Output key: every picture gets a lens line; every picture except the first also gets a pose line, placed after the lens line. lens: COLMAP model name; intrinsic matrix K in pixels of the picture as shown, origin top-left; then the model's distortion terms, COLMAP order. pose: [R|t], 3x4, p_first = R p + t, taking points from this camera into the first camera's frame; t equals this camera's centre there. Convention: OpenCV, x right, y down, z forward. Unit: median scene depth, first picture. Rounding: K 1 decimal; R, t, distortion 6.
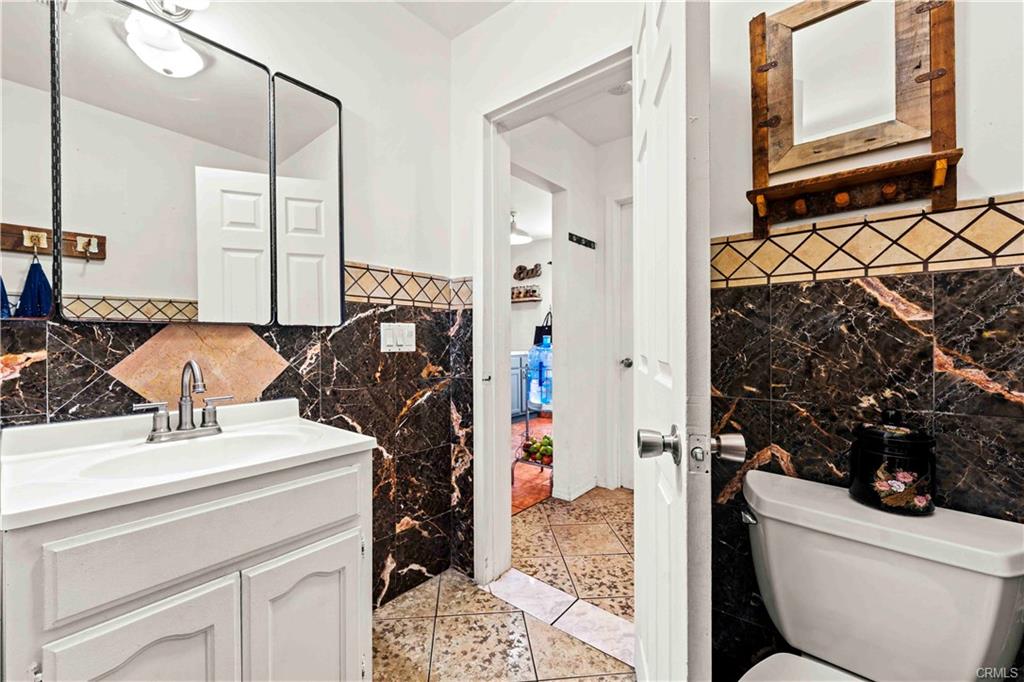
lens RADIAL K [[416.6, 0, 517.1], [0, 416.6, 340.0], [0, 0, 1]] dist [0.003182, -0.000520]
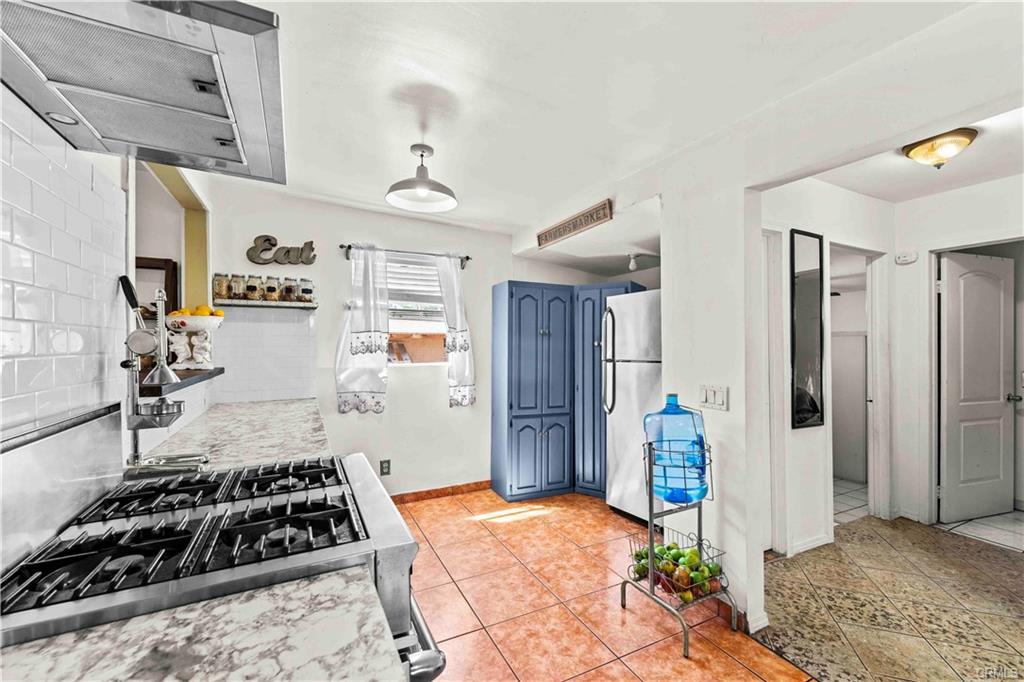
lens RADIAL K [[416.6, 0, 513.3], [0, 416.6, 346.4], [0, 0, 1]] dist [0.003182, -0.000520]
pose [[0.401848, 0.001703, 0.915705, -0.490853], [-0.003128, 0.999995, -0.000487, -0.065311], [-0.915701, -0.002669, 0.401851, 0.764121]]
